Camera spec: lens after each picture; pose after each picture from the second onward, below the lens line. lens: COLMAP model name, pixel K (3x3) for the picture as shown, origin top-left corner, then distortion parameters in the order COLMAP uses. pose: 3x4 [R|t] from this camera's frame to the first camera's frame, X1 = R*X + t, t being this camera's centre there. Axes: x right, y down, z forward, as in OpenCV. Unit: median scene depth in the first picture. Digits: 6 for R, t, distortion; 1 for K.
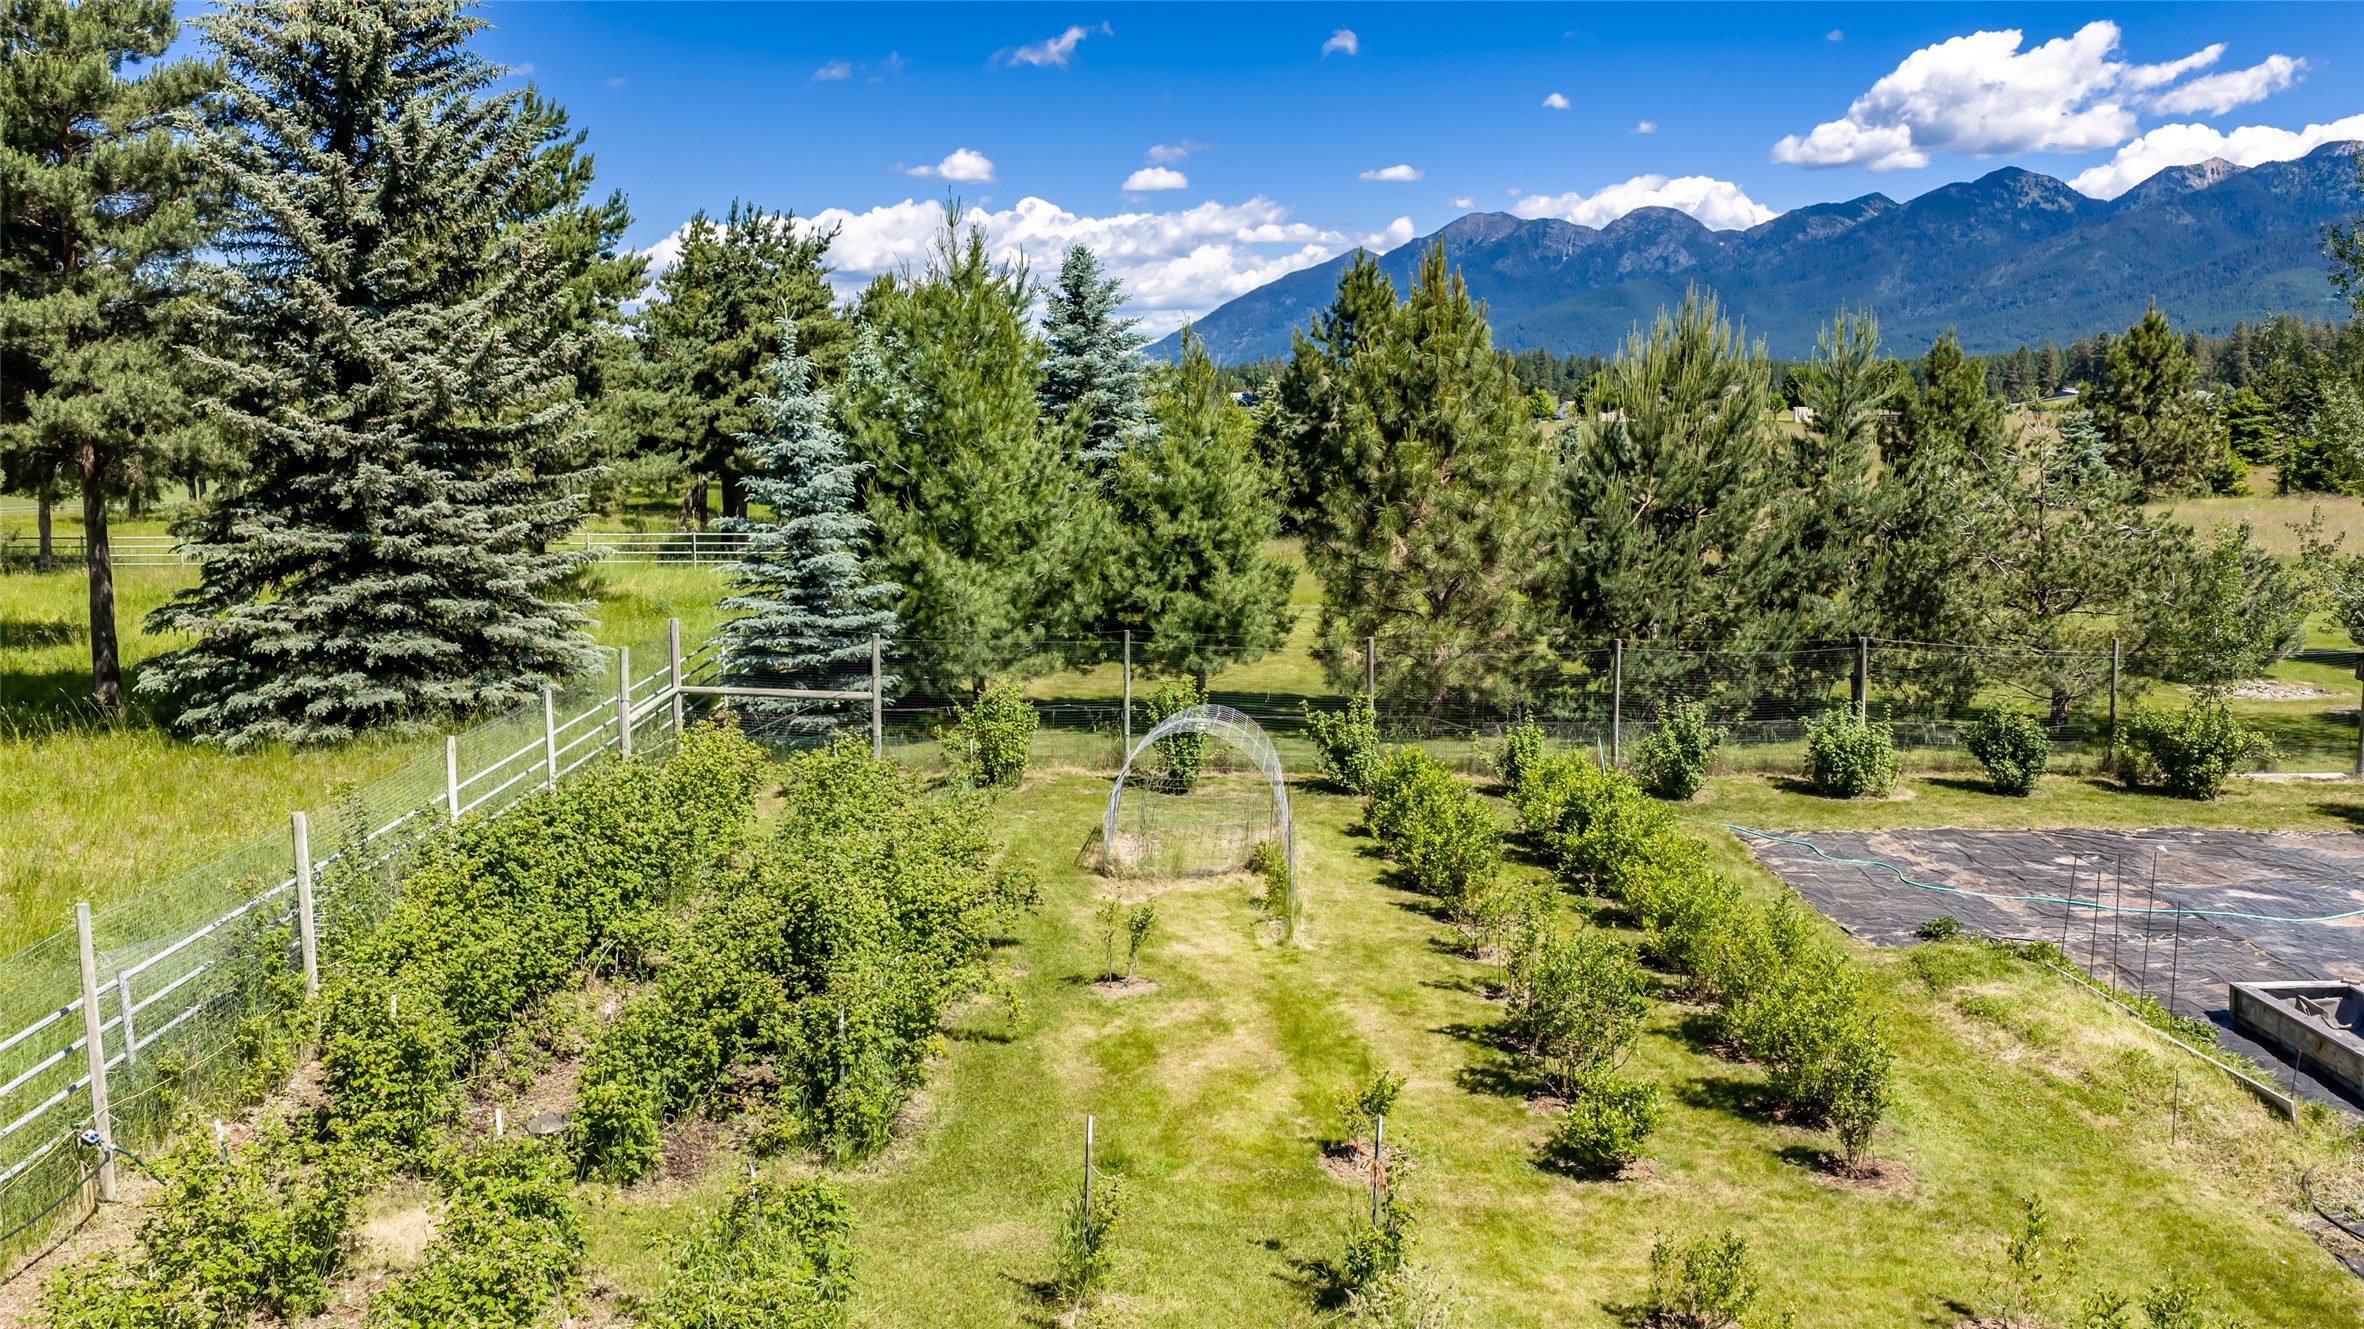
lens RADIAL K [[1951.9, 0, 1182.0], [0, 1951.9, 664.5], [0, 0, 1]] dist [0.022475, -0.048688]
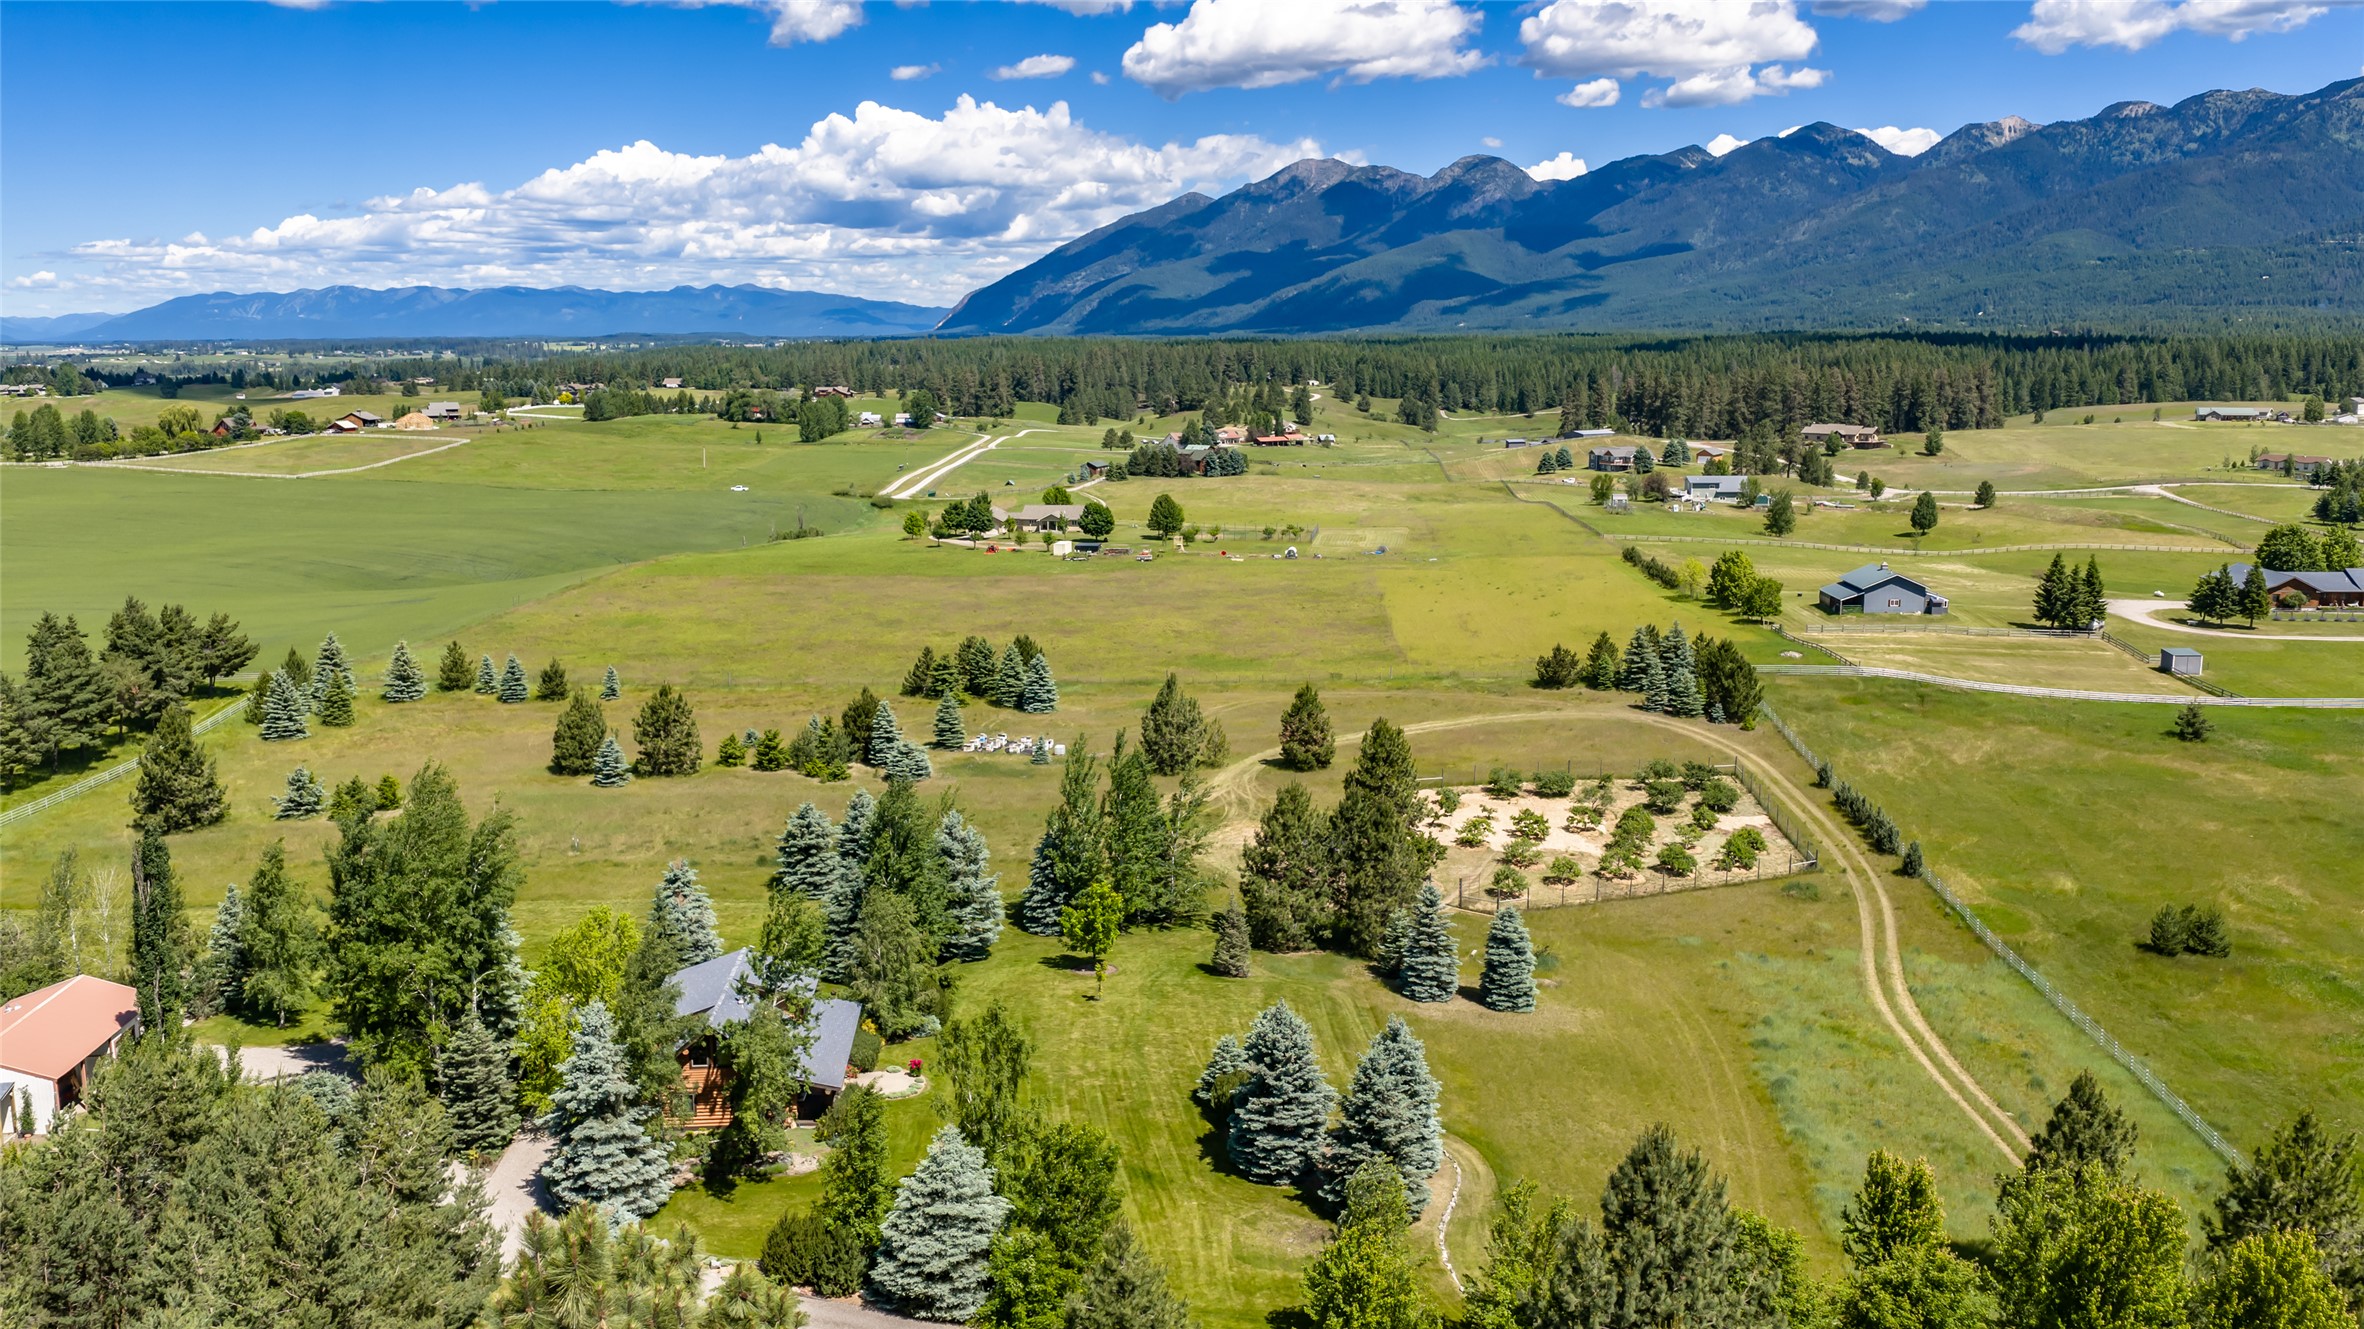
lens RADIAL K [[1960.5, 0, 1182.0], [0, 1960.5, 664.5], [0, 0, 1]] dist [0.029430, -0.064749]
pose [[0.996983, -0.007232, 0.077281, 2.820444], [0.004944, 0.999545, 0.029755, -0.832654], [-0.077461, -0.029283, 0.996565, -3.578322]]
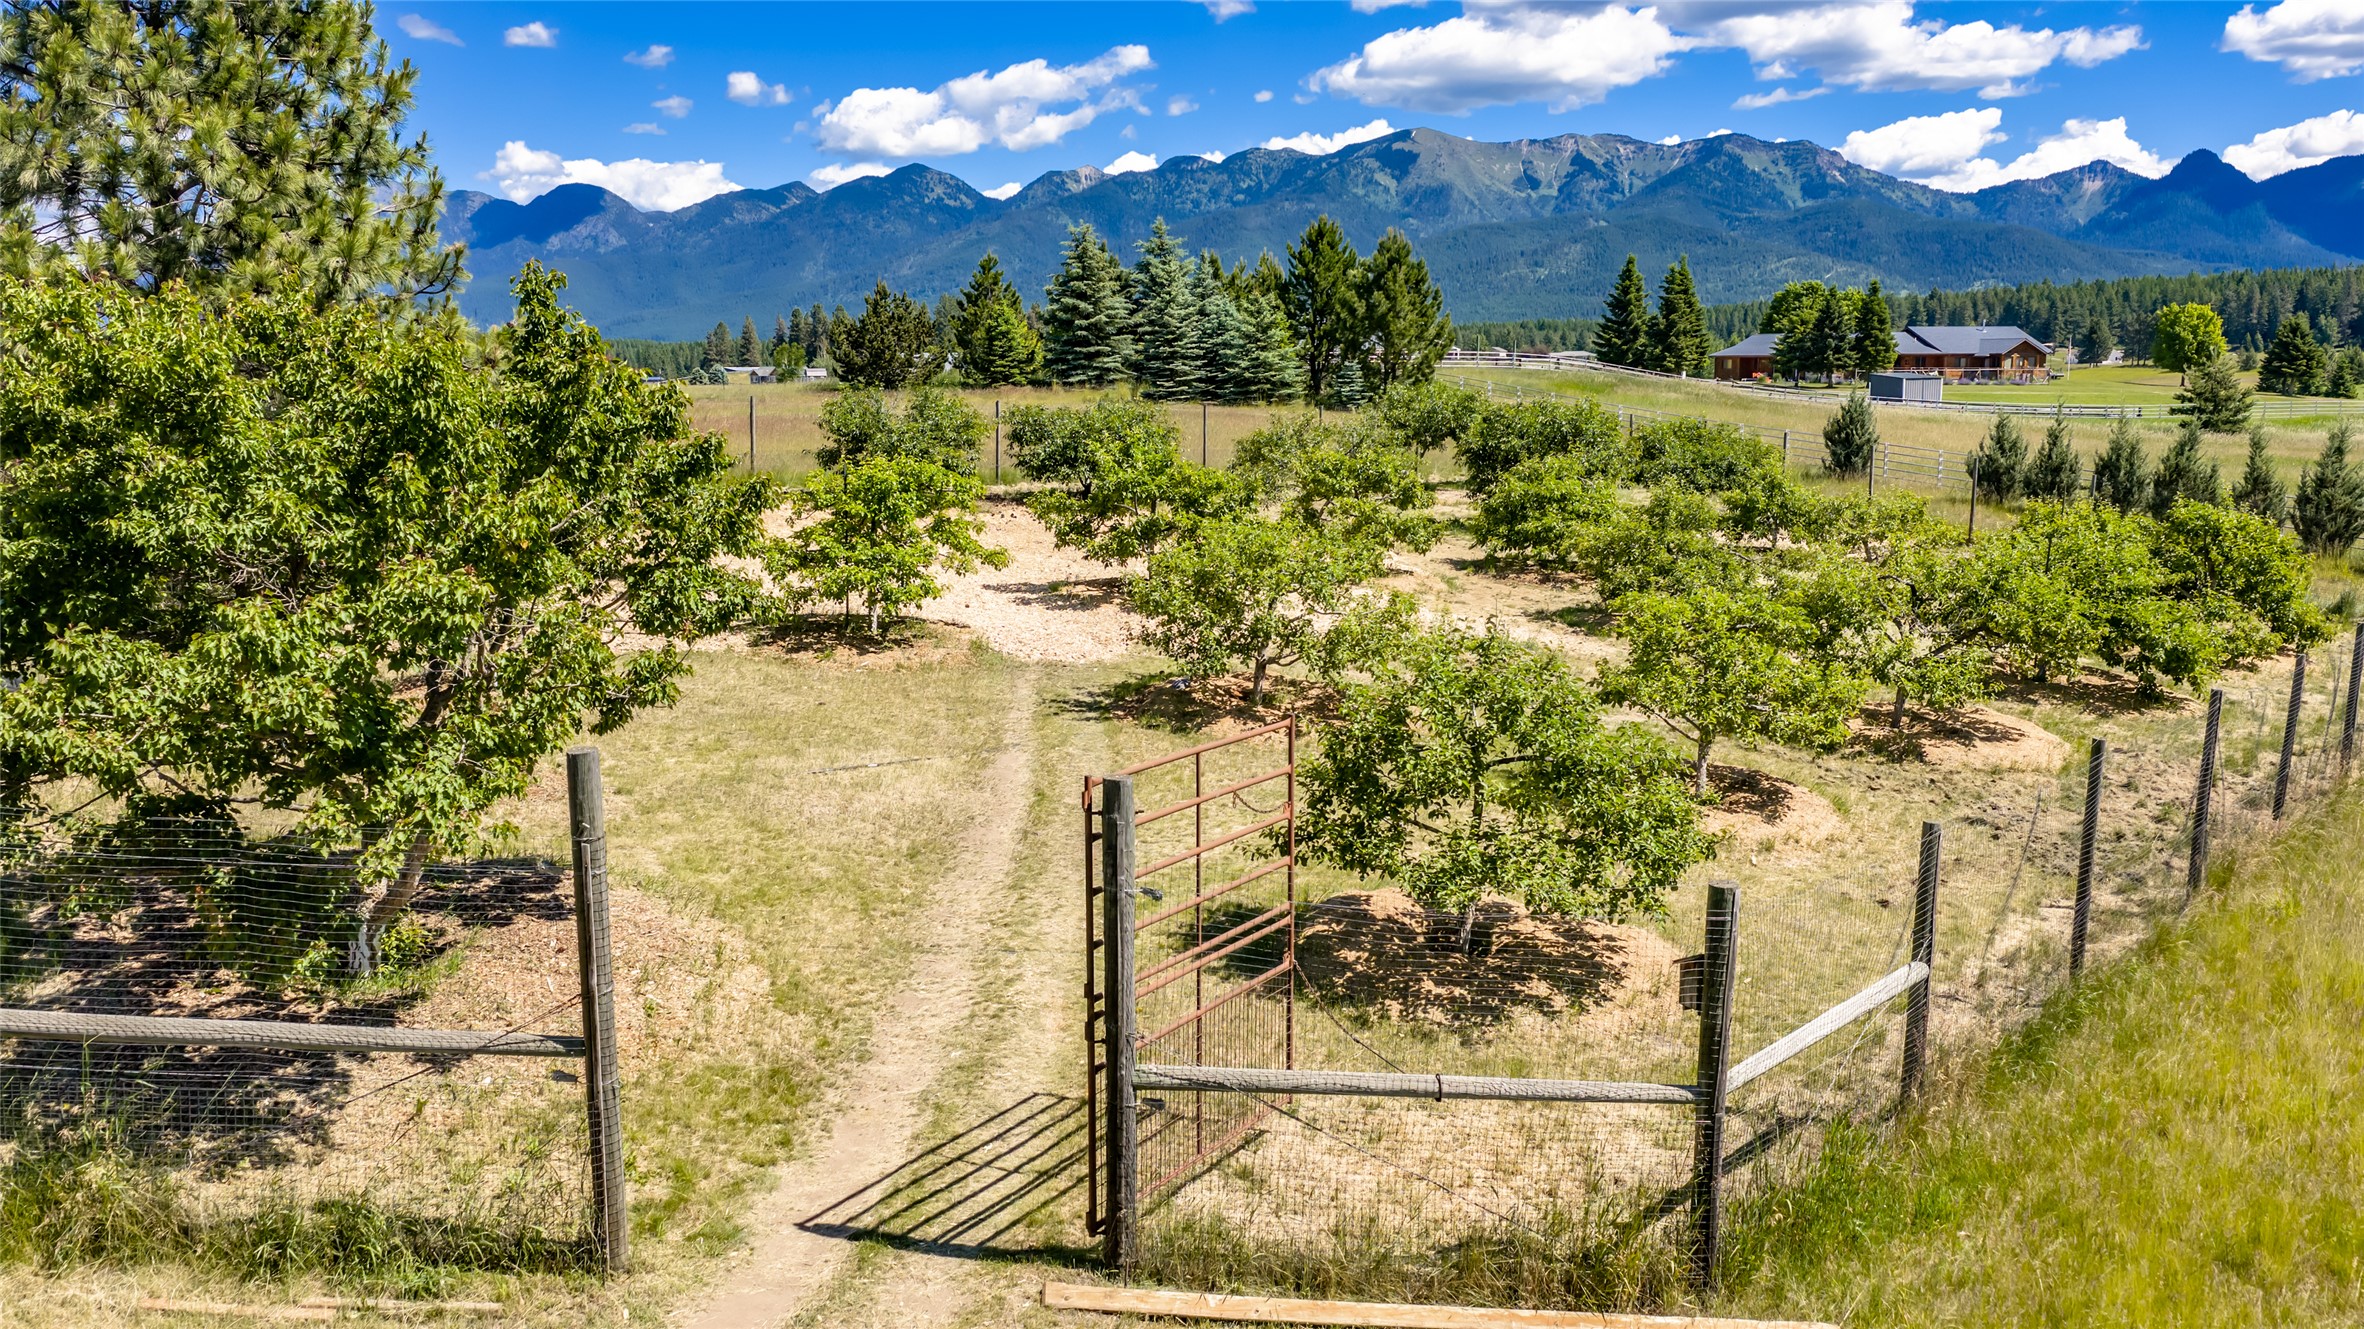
lens RADIAL K [[1951.9, 0, 1182.0], [0, 1951.9, 664.5], [0, 0, 1]] dist [0.022475, -0.048688]
pose [[0.869978, -0.070049, 0.488089, 3.830977], [0.065782, 0.997498, 0.025906, -0.123060], [-0.488683, 0.009570, 0.872409, 1.332888]]
